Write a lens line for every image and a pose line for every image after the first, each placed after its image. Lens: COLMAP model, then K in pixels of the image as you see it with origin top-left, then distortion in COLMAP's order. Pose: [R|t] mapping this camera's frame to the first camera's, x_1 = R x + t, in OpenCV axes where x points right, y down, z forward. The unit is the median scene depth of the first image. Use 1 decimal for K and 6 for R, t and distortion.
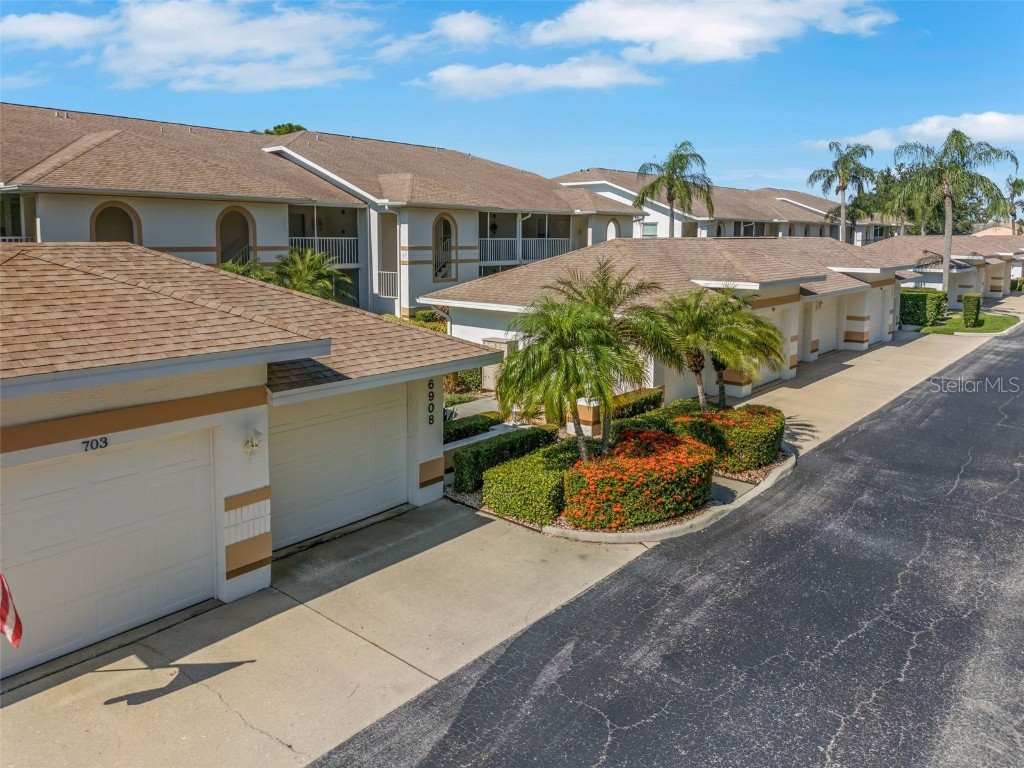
lens RADIAL K [[779.4, 0, 503.9], [0, 779.4, 357.2], [0, 0, 1]] dist [0.051710, -0.070961]
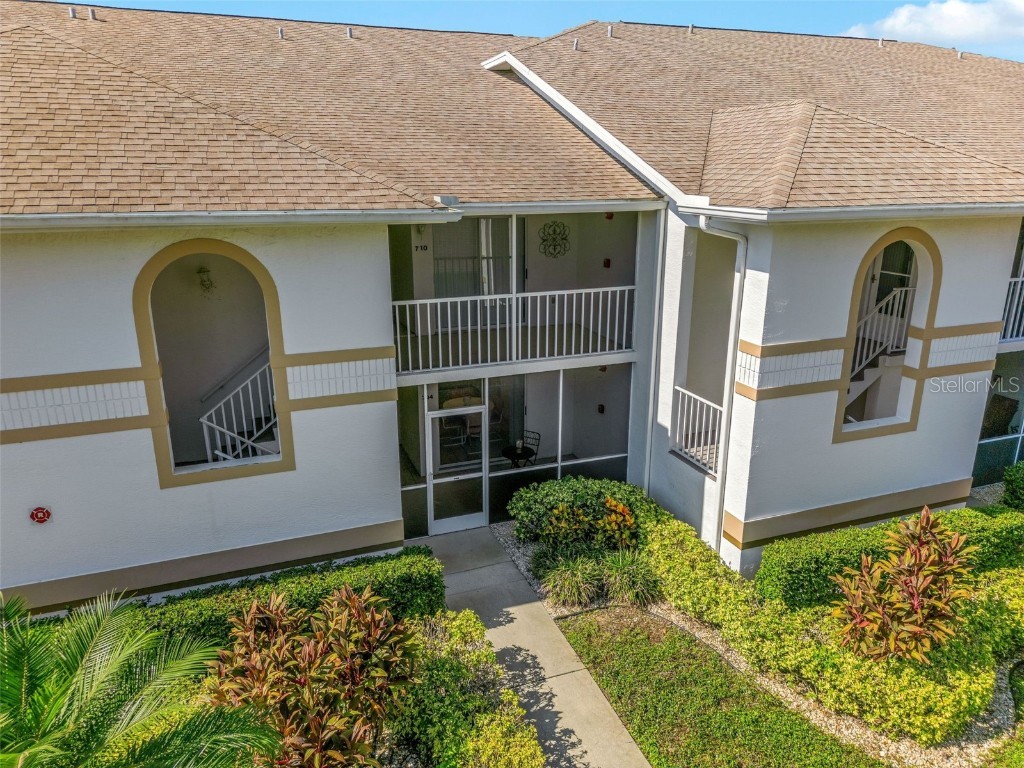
lens RADIAL K [[710.2, 0, 512.0], [0, 710.2, 384.0], [0, 0, 1]] dist [0.028312, -0.001366]
pose [[0.868639, 0.139368, -0.475440, -0.075595], [-0.064513, 0.983267, 0.170364, -0.180726], [0.491228, -0.117312, 0.863095, 0.746249]]
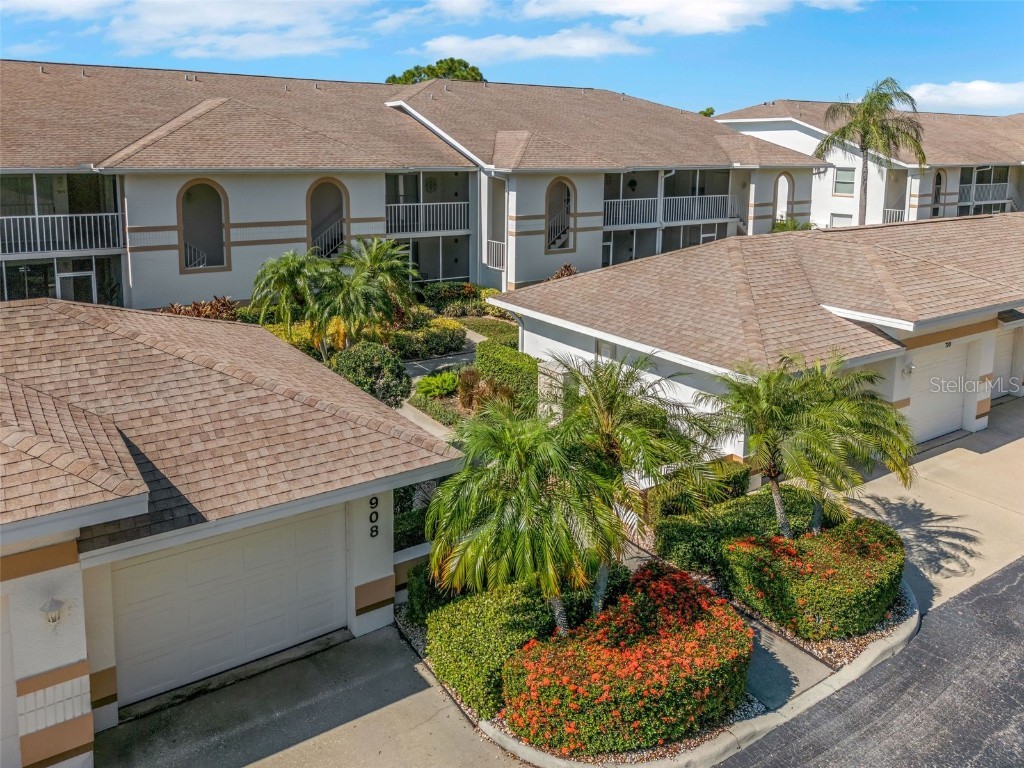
lens RADIAL K [[777.9, 0, 486.9], [0, 777.9, 284.0], [0, 0, 1]] dist [0.041066, -0.031050]
pose [[0.956027, 0.056182, -0.287847, 0.115246], [-0.047479, 0.998182, 0.037136, -0.102794], [0.289410, -0.021836, 0.956956, 0.141691]]
